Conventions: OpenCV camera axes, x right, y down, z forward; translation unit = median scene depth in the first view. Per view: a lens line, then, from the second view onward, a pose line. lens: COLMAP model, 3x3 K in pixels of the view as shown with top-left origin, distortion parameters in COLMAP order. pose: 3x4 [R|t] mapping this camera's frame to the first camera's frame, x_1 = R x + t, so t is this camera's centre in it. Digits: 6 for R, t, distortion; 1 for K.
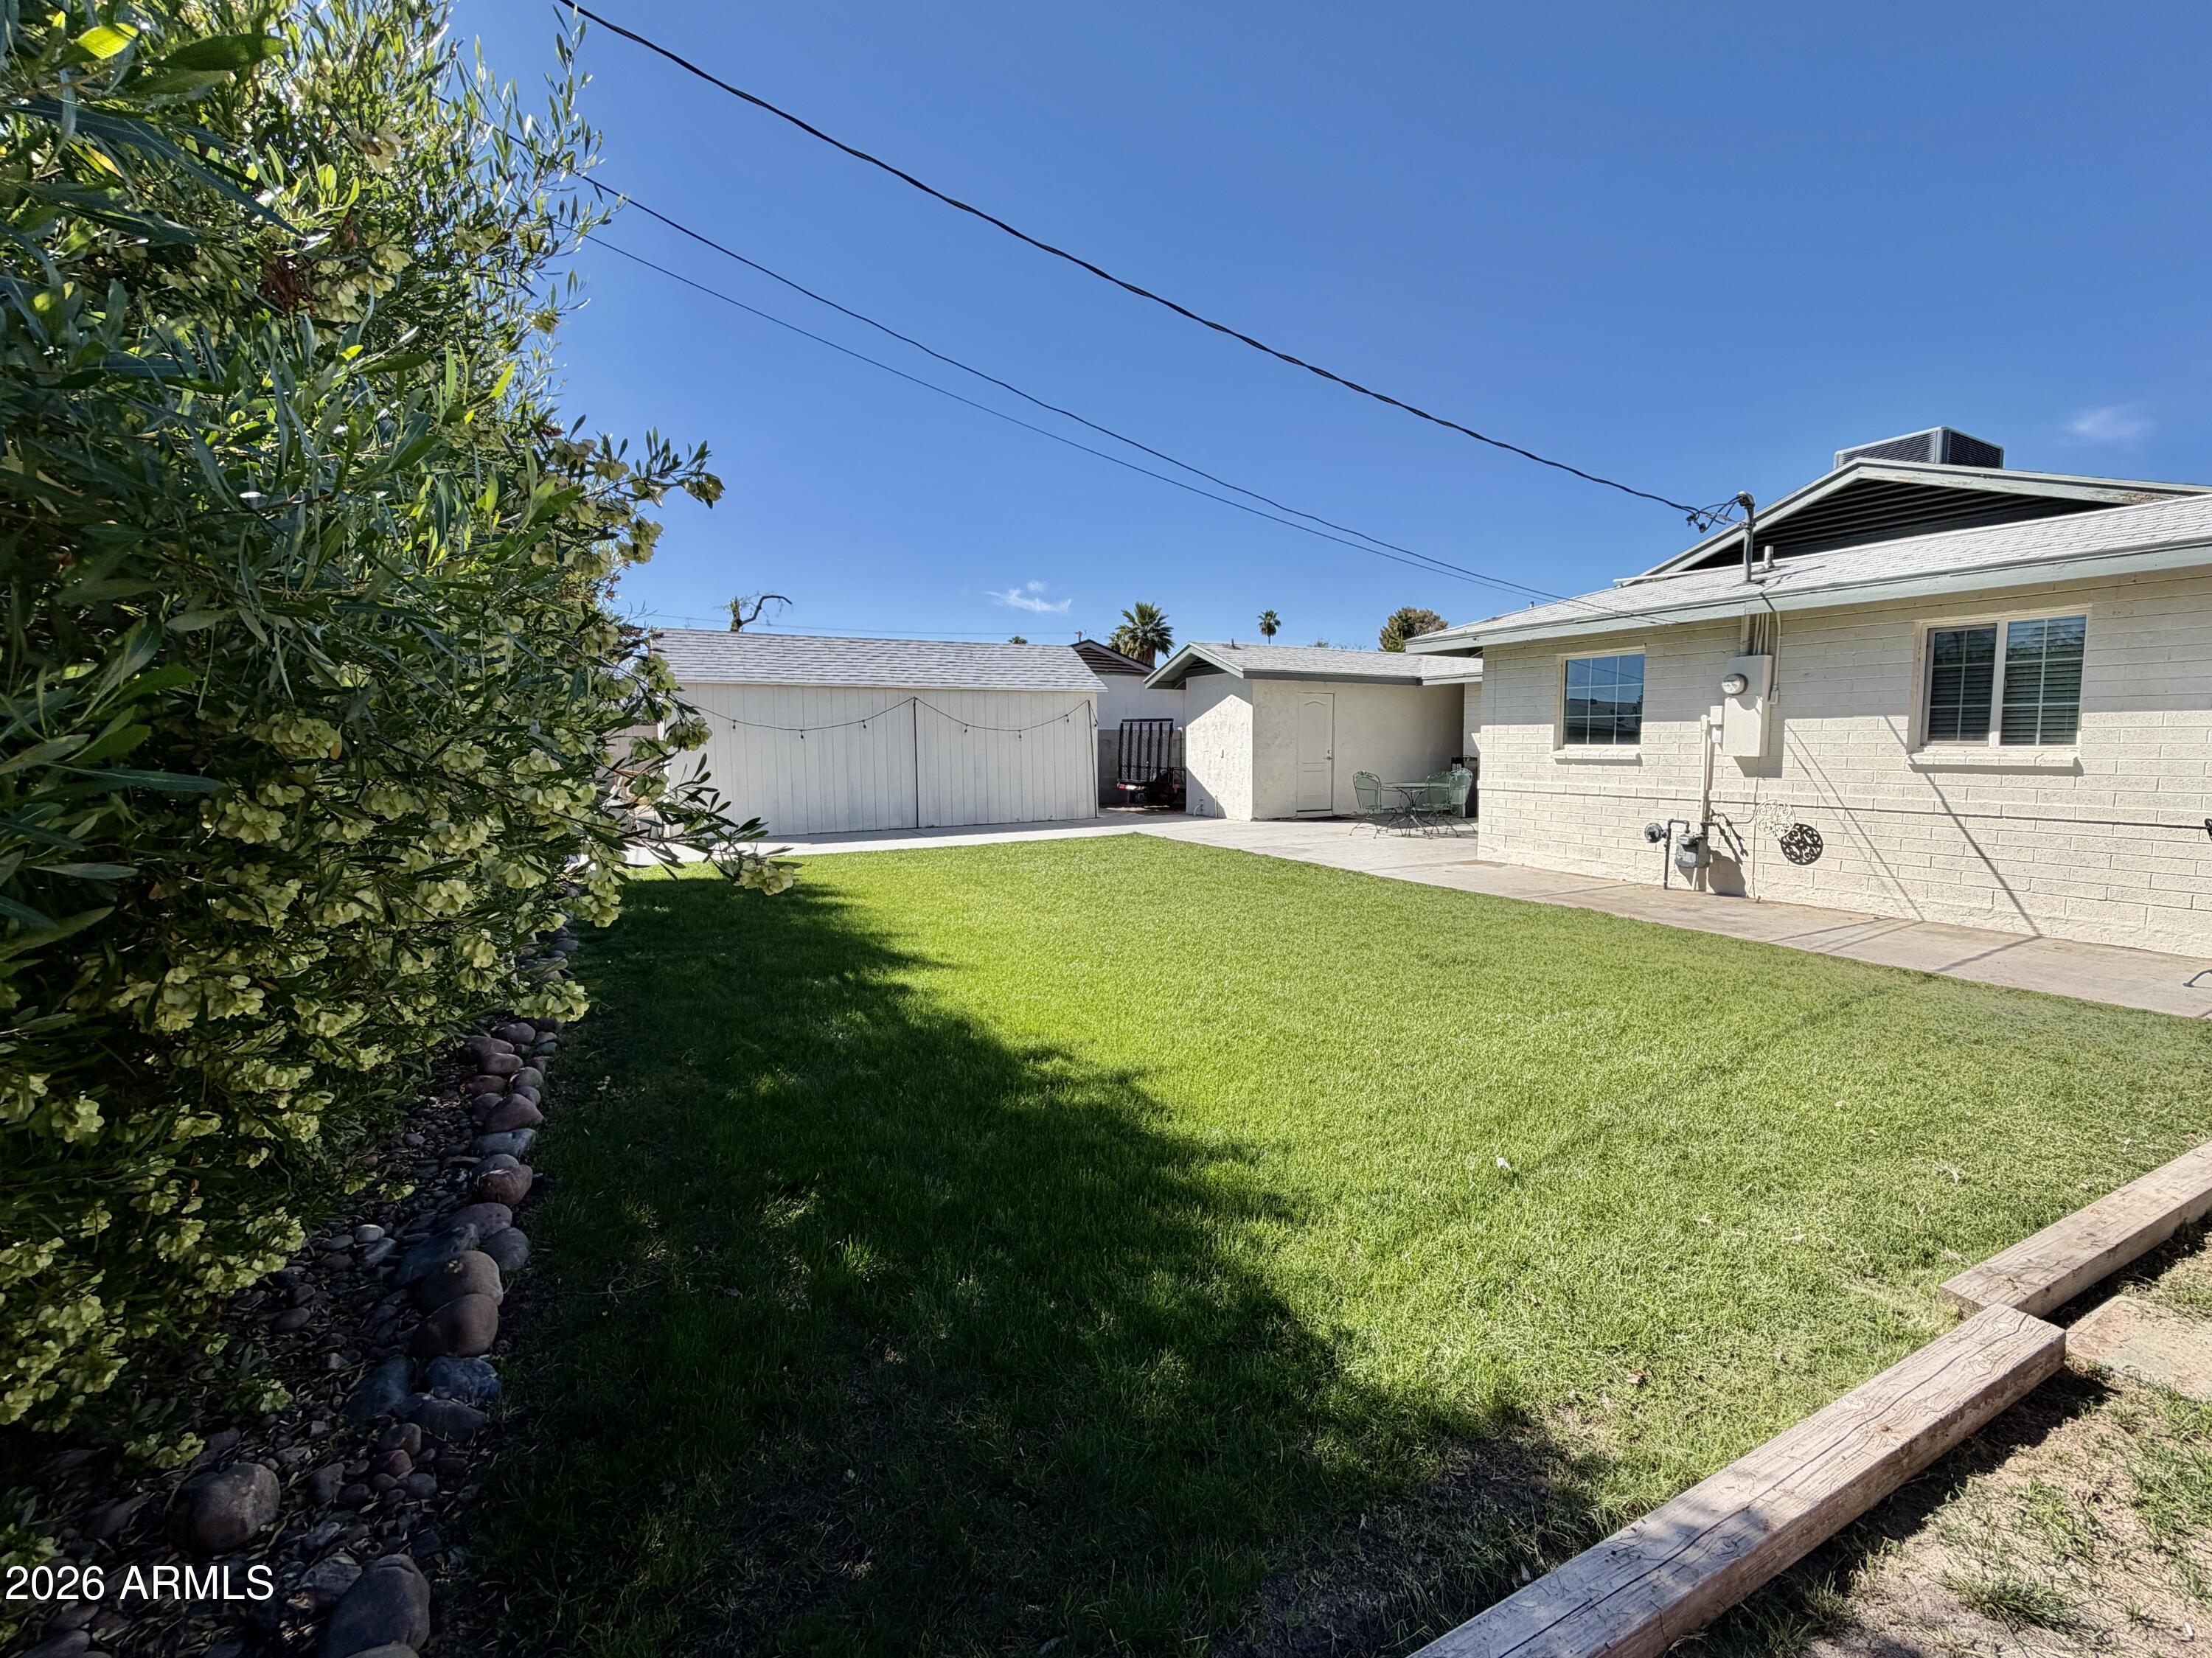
lens RADIAL K [[943.7, 0, 1106.9], [0, 943.7, 779.6], [0, 0, 1]] dist [-0.001790, 0.000507]
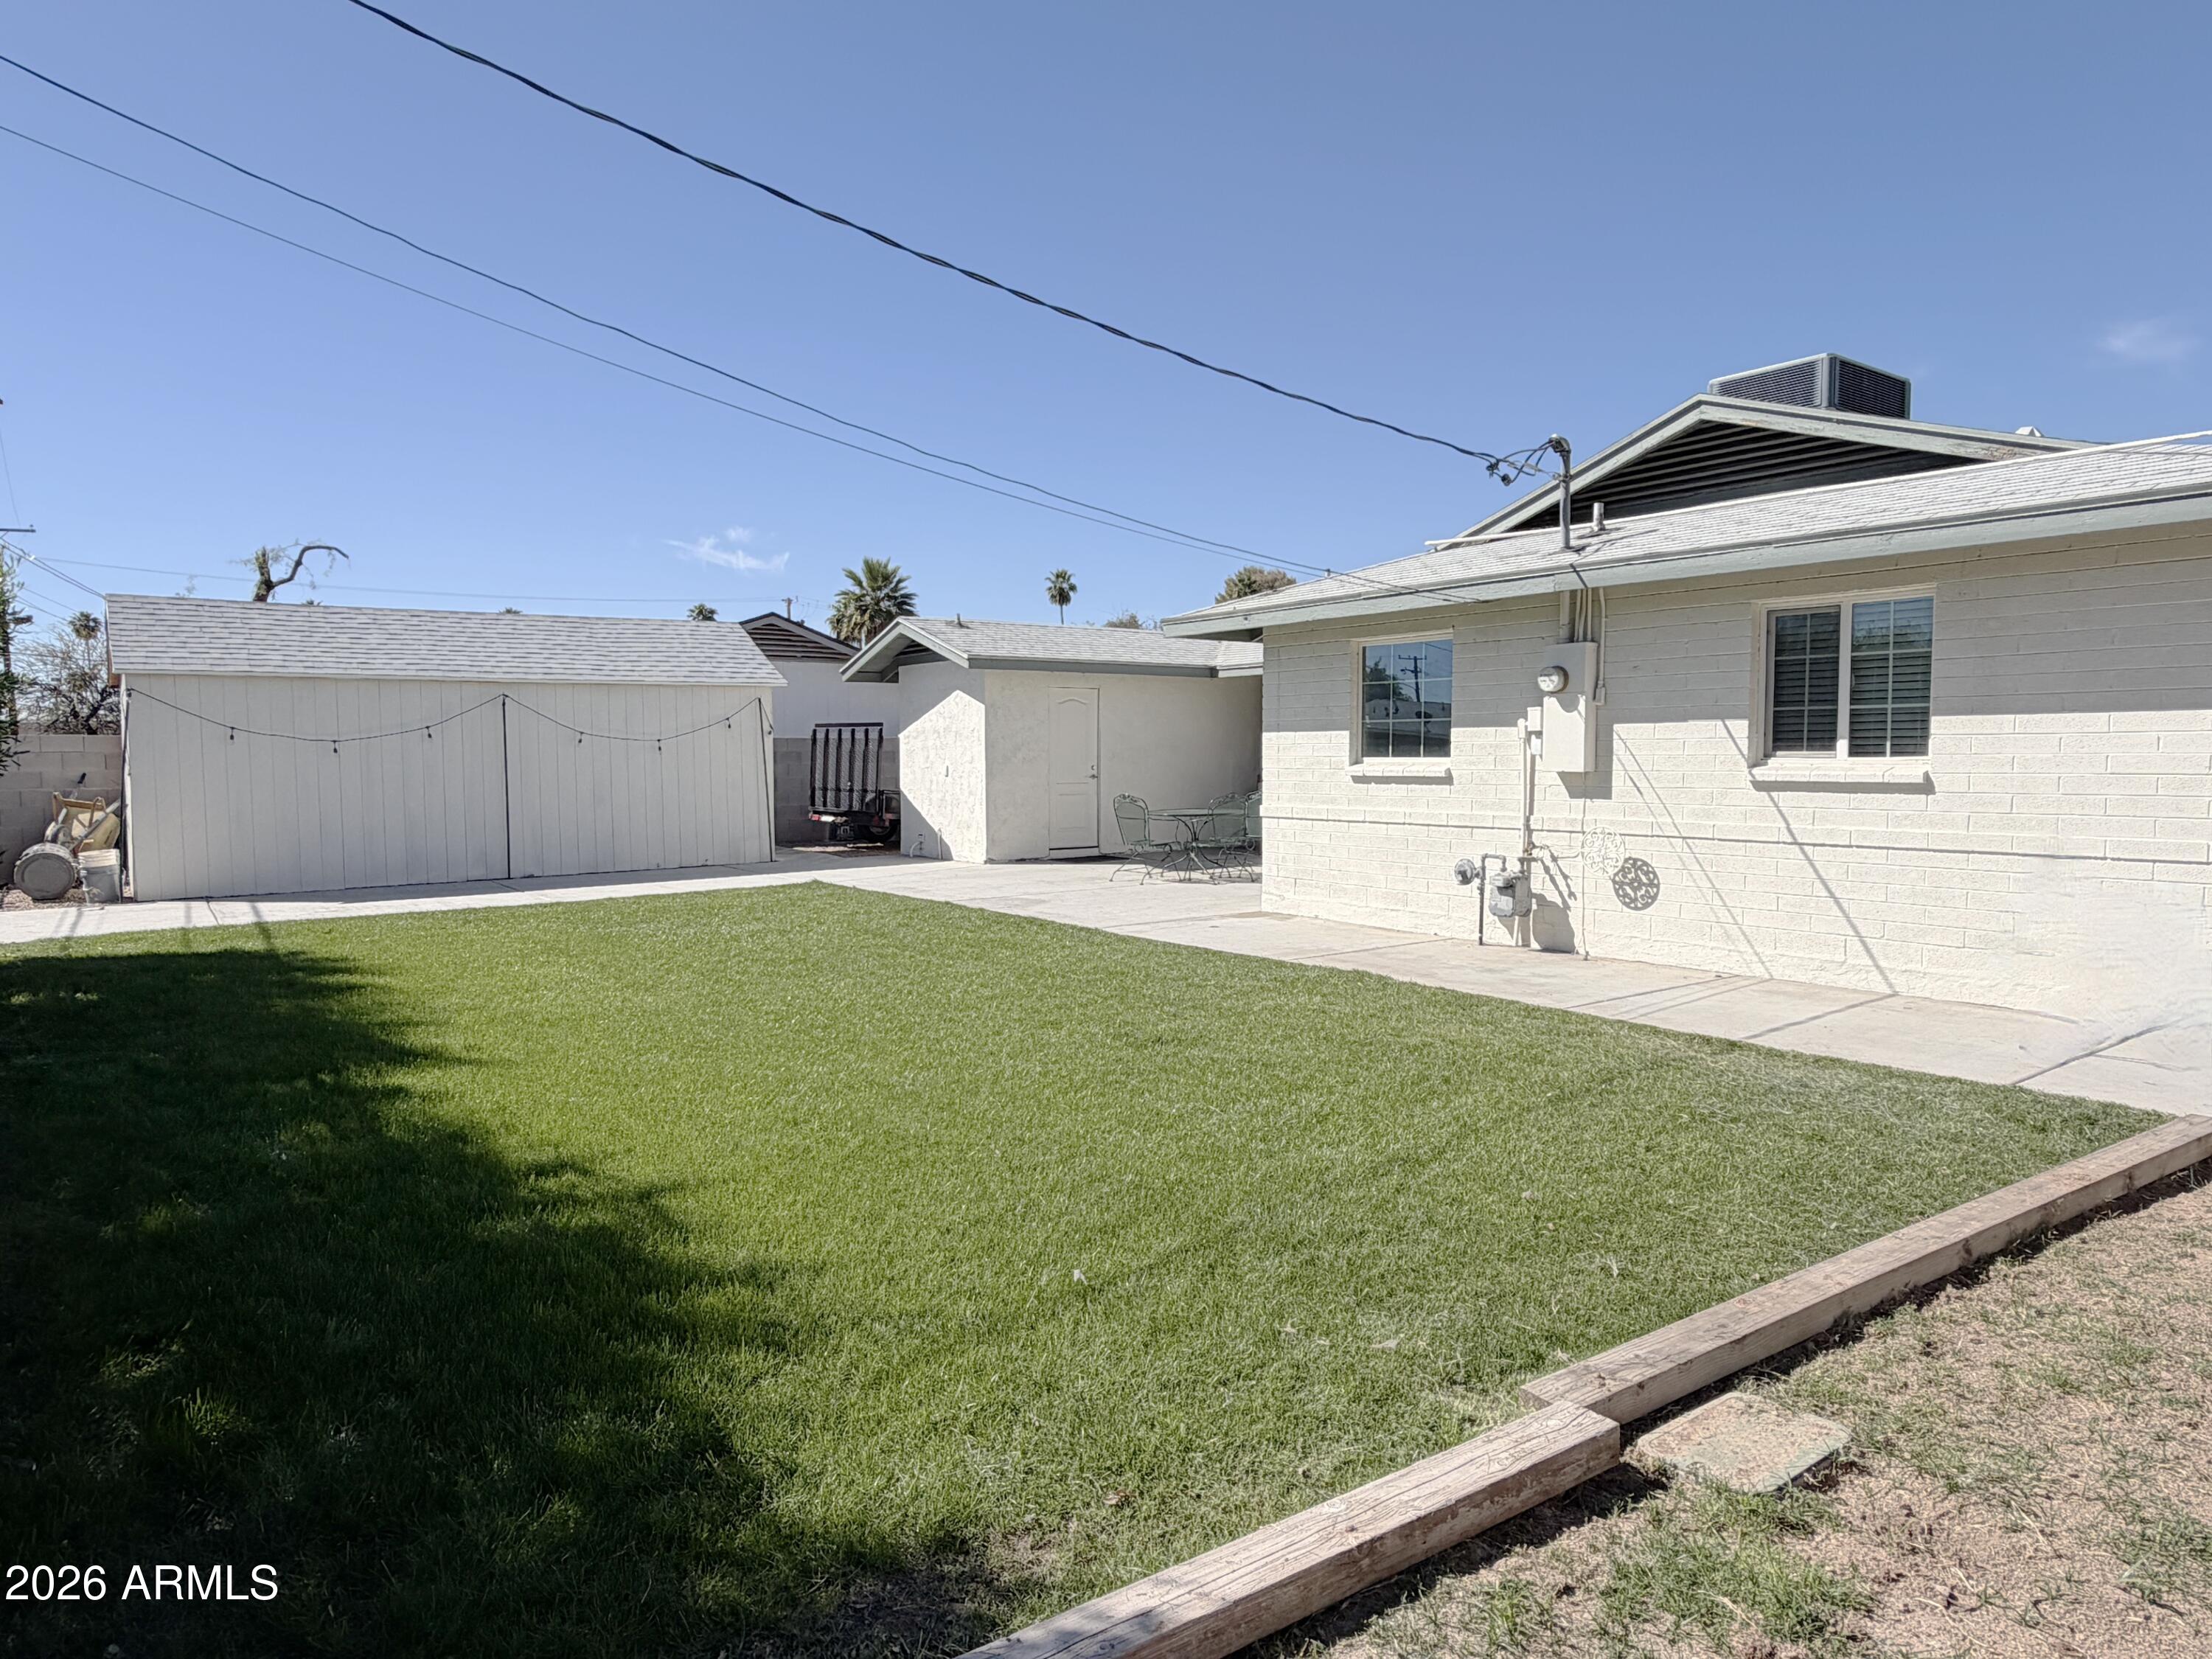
lens RADIAL K [[1420.6, 0, 1102.8], [0, 1420.6, 770.1], [0, 0, 1]] dist [-0.001743, 0.002815]
pose [[0.995679, -0.005235, 0.092716, 0.204510], [0.007642, 0.999642, -0.025631, 0.001198], [-0.092549, 0.026229, 0.995363, -0.145889]]
